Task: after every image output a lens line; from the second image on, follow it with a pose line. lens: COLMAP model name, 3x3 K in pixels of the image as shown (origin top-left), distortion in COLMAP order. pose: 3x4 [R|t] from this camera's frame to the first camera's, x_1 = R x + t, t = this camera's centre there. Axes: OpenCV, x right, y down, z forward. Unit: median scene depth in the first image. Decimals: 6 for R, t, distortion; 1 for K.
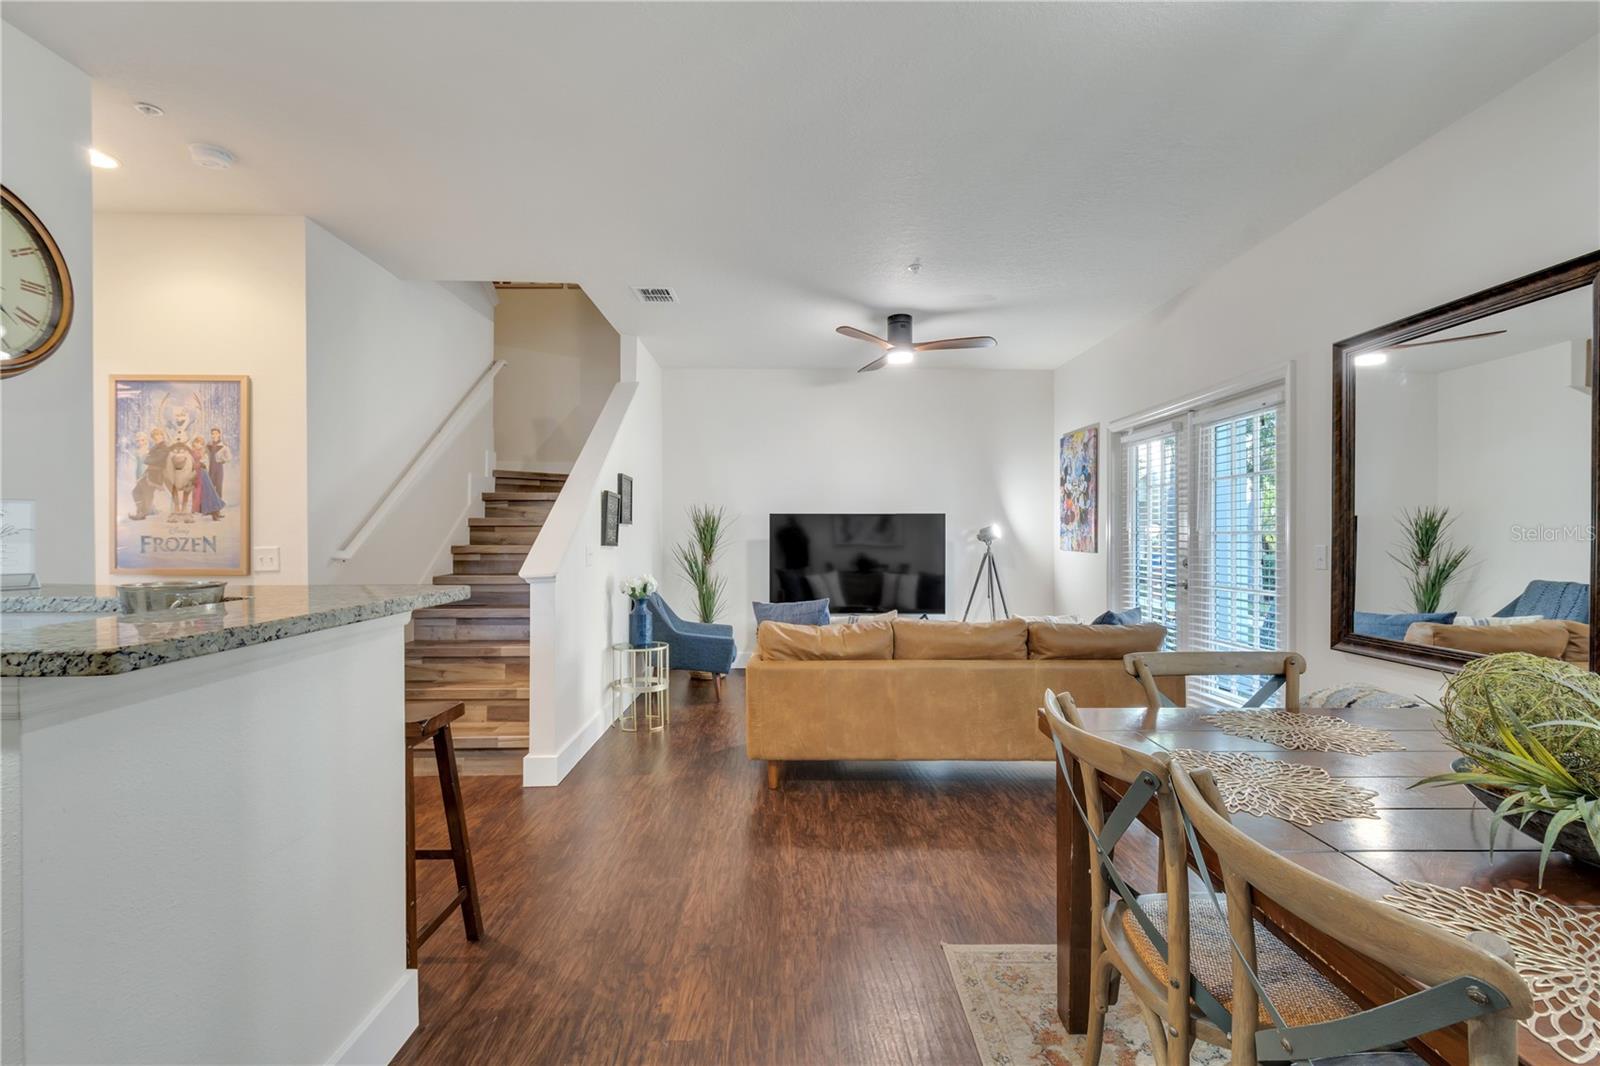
lens RADIAL K [[695.0, 0, 799.4], [0, 695.0, 531.8], [0, 0, 1]] dist [0.000140, 0.000374]
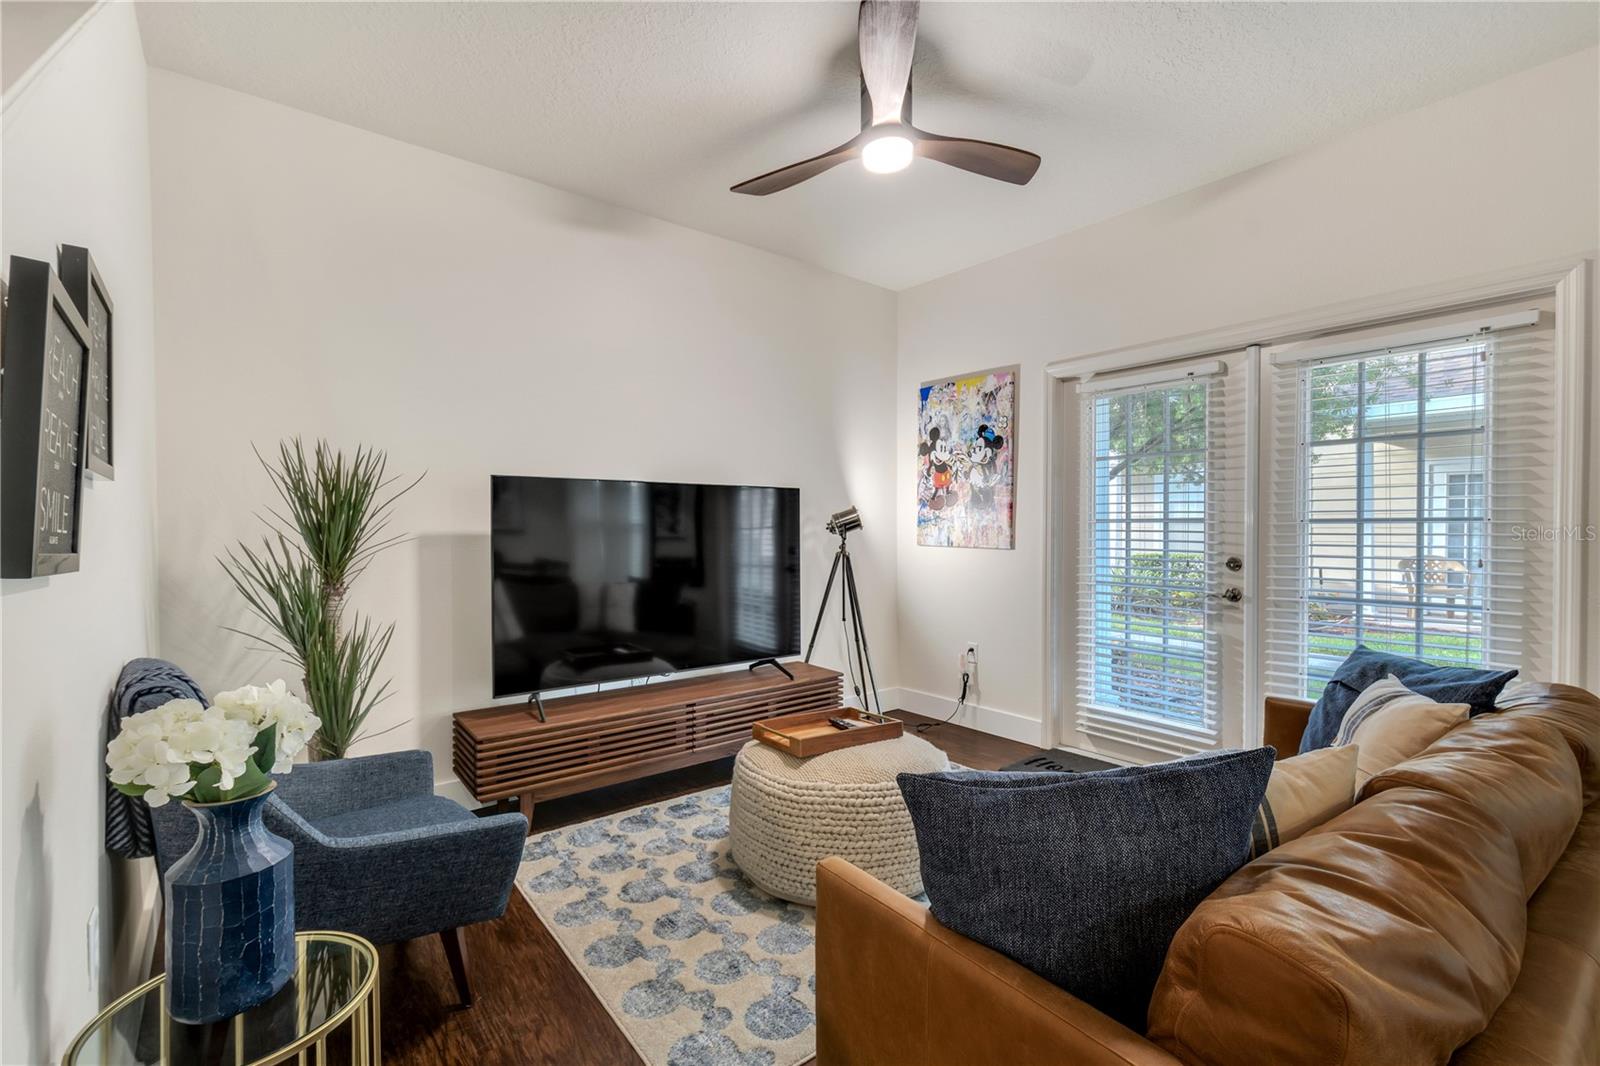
lens RADIAL K [[695.0, 0, 792.8], [0, 695.0, 533.5], [0, 0, 1]] dist [0.000140, 0.000374]
pose [[0.787041, -0.004415, 0.616885, -0.200635], [-0.004969, 0.999897, 0.013496, 0.006210], [-0.616881, -0.013687, 0.786937, 0.637679]]
